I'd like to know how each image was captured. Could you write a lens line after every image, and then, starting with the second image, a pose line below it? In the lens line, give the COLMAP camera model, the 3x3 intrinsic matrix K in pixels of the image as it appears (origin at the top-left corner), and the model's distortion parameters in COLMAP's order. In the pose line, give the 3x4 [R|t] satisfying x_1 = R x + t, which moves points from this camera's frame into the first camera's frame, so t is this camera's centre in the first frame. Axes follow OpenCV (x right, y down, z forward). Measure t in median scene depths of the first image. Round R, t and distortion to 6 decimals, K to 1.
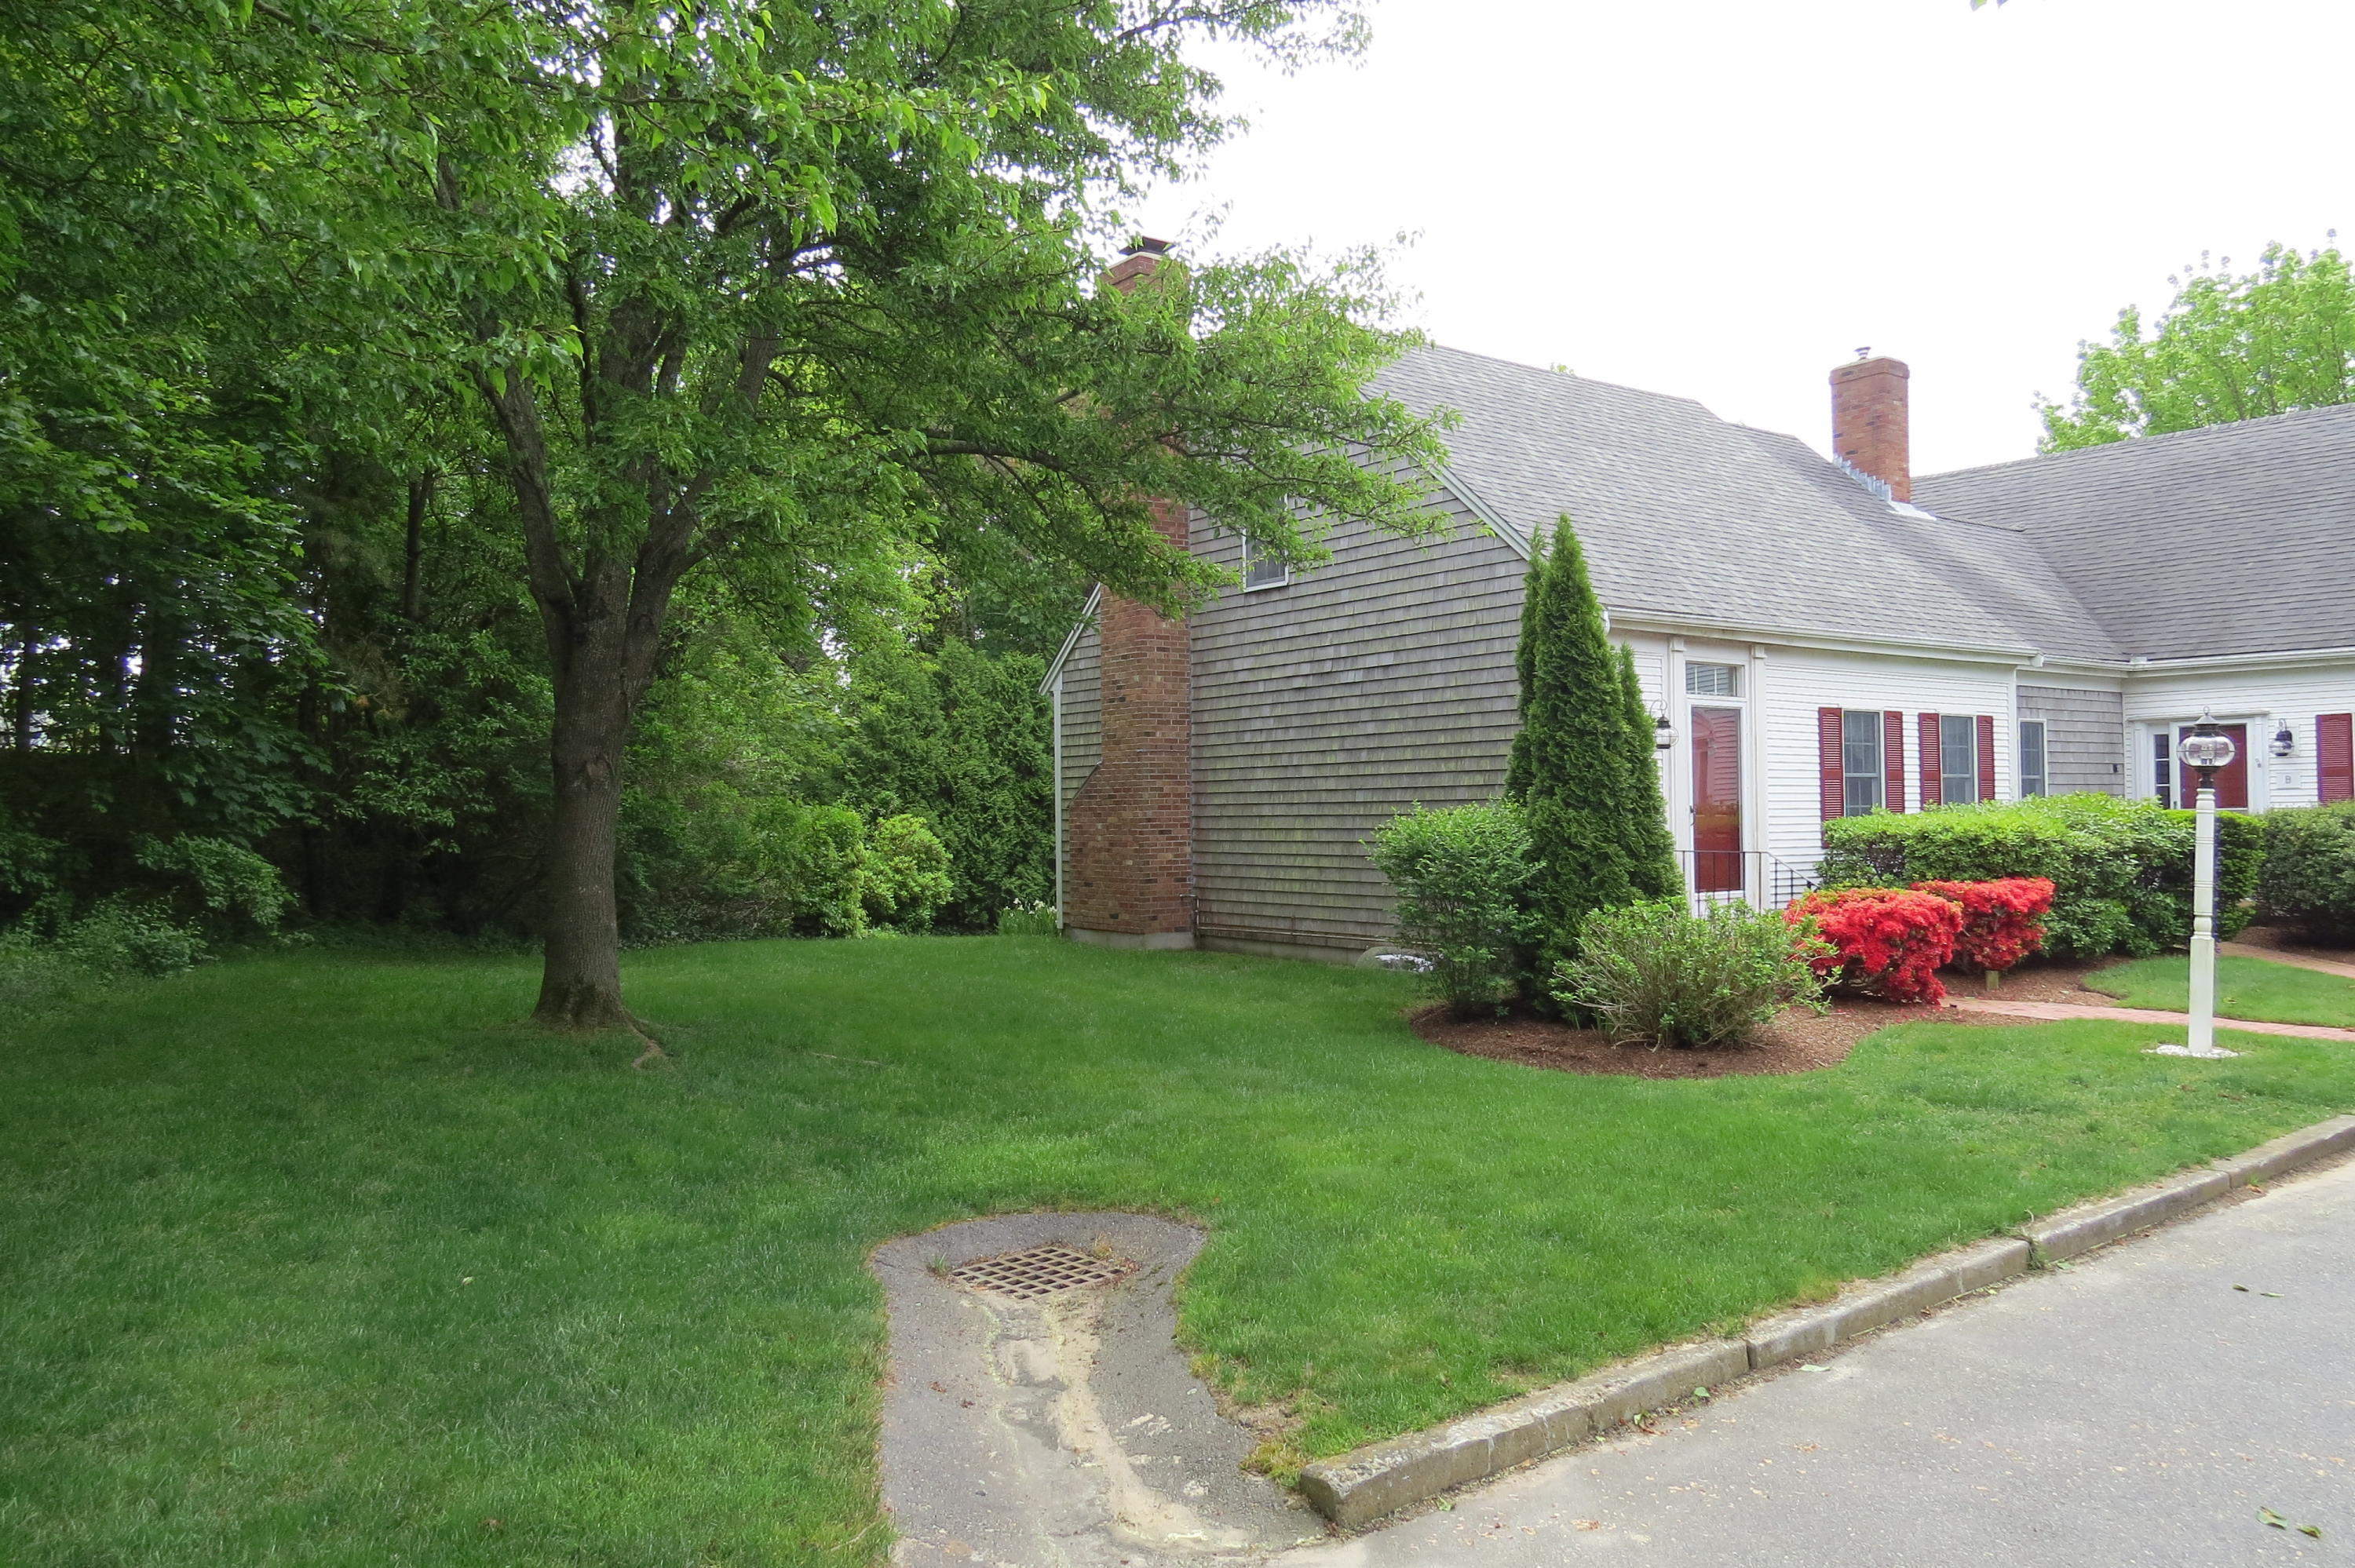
lens RADIAL K [[1659.6, 0, 1177.5], [0, 1659.6, 784.0], [0, 0, 1]] dist [-0.055770, 0.000341]
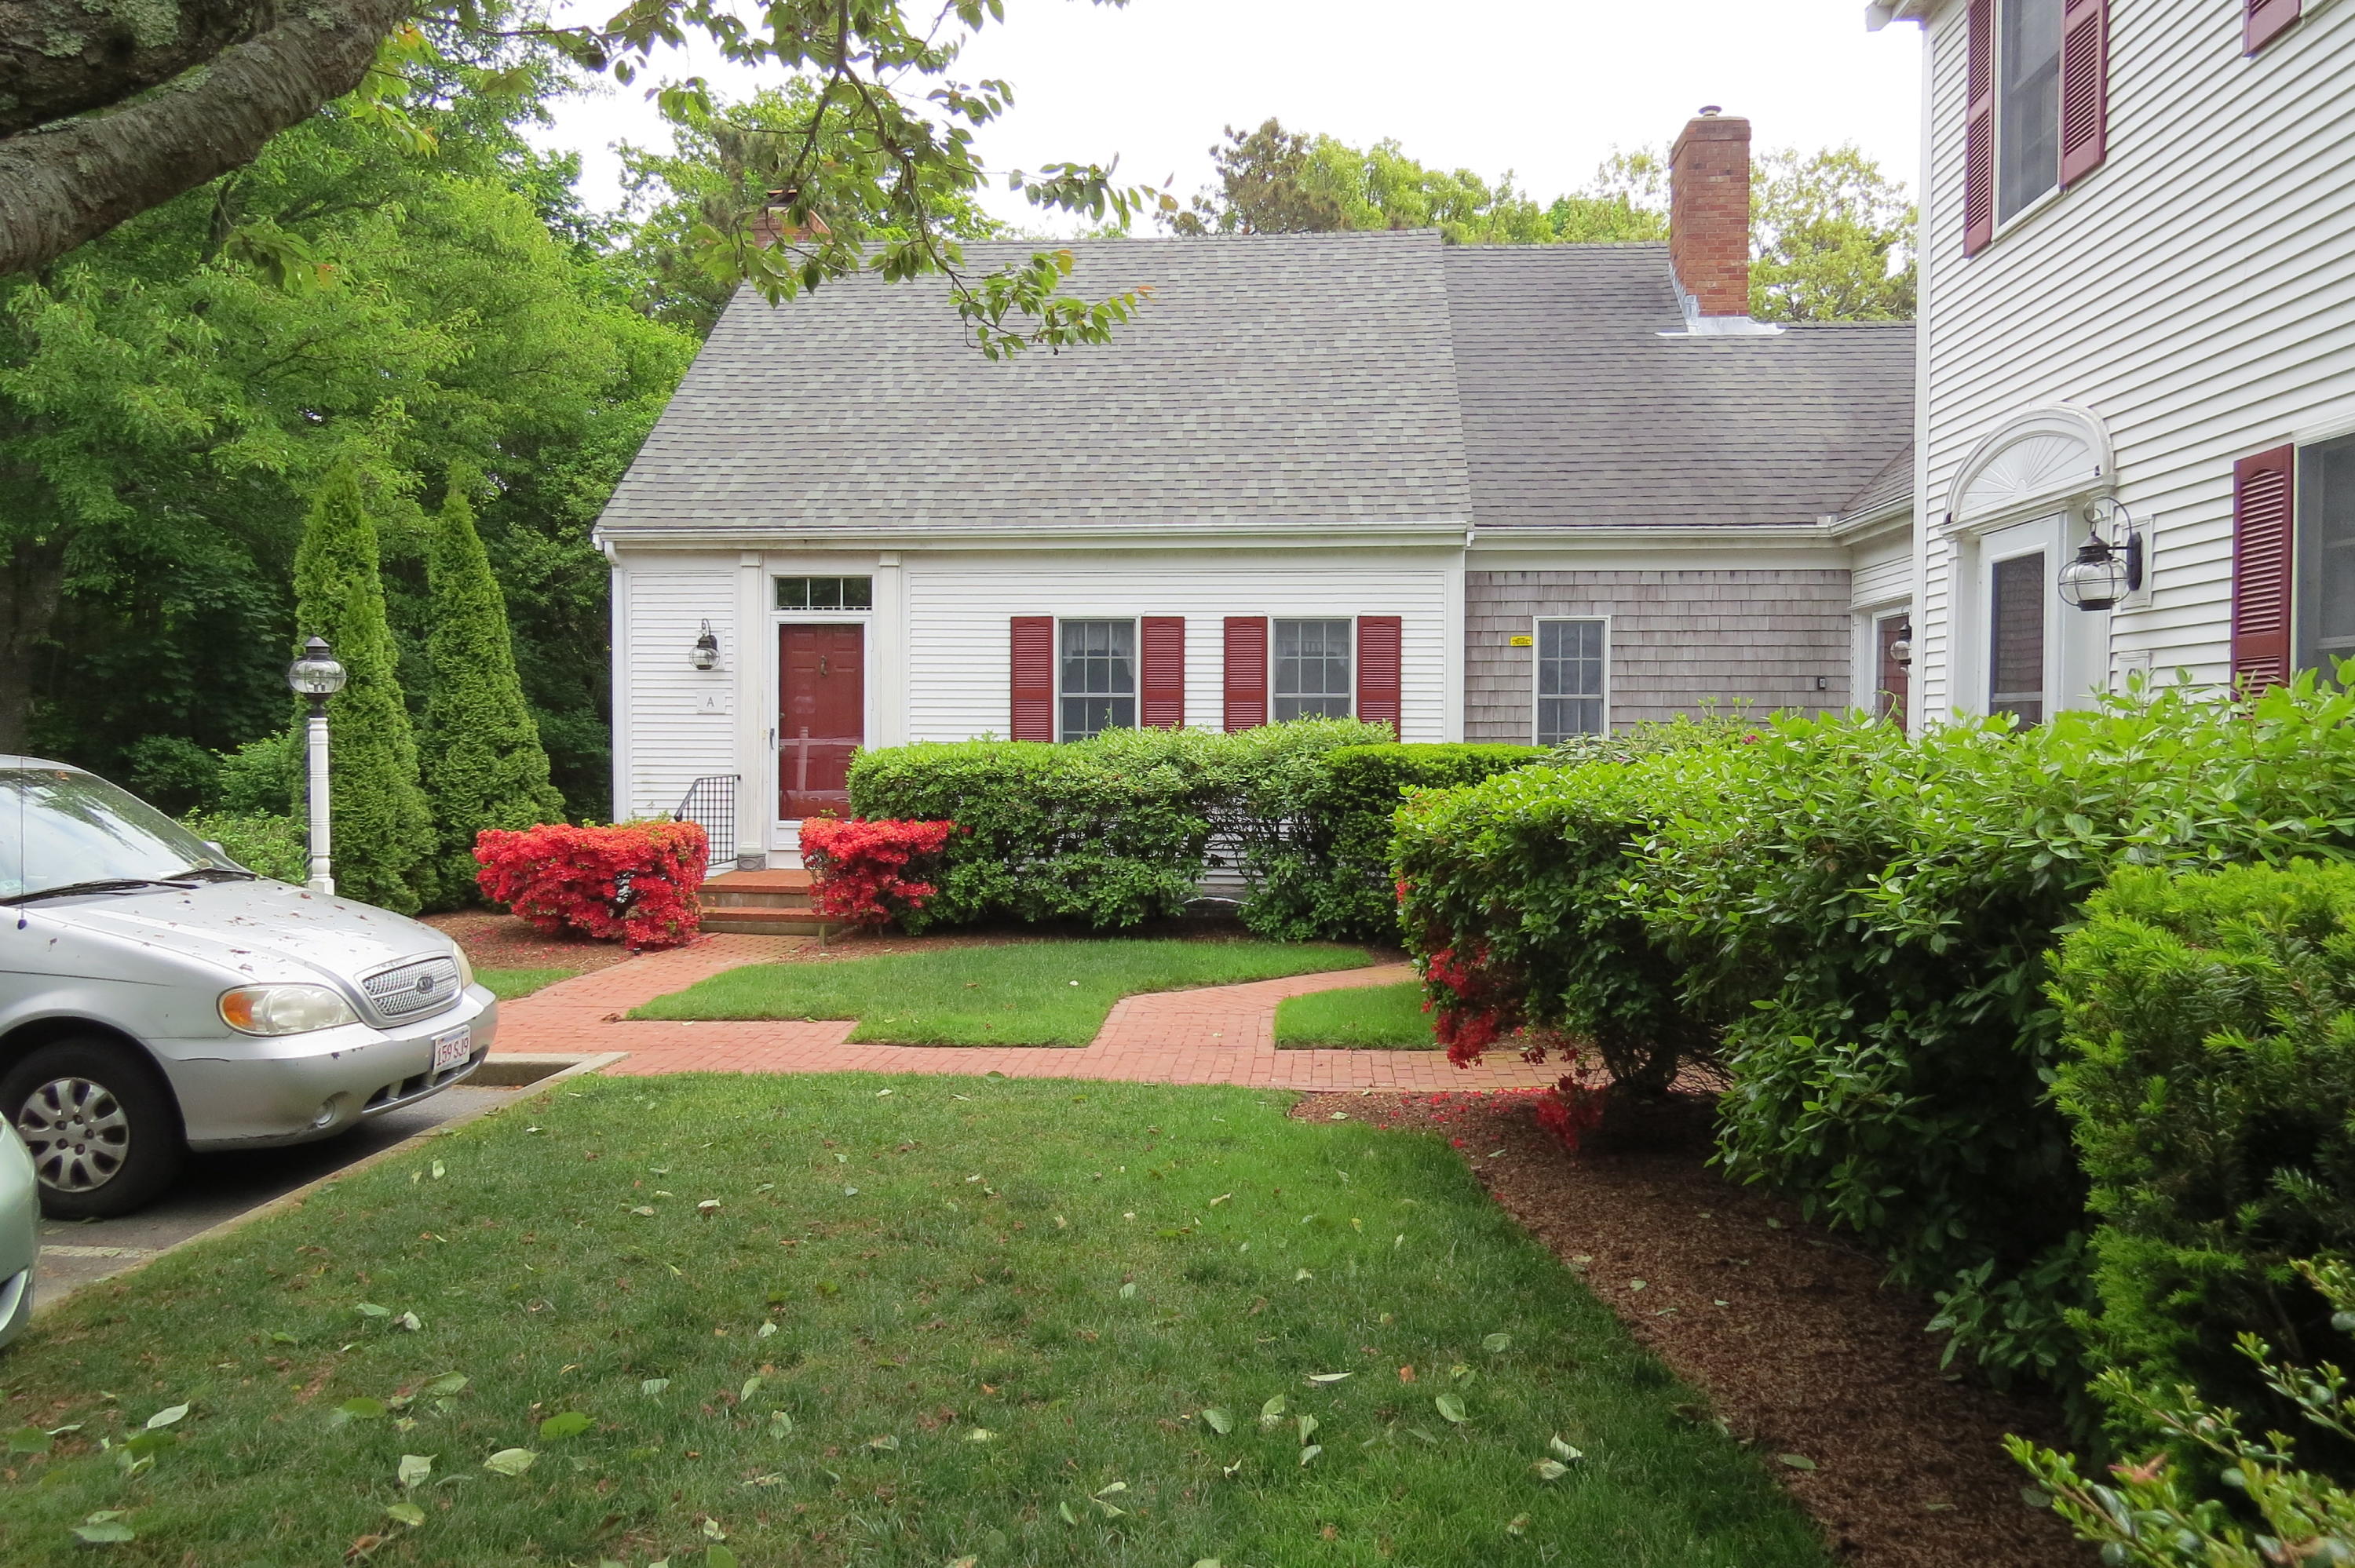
lens RADIAL K [[1659.6, 0, 1177.5], [0, 1659.6, 784.0], [0, 0, 1]] dist [-0.055770, 0.000341]
pose [[0.758578, 0.036380, -0.650565, 1.007642], [-0.001649, 0.998544, 0.053916, -0.006407], [0.651580, -0.039827, 0.757534, 0.392241]]
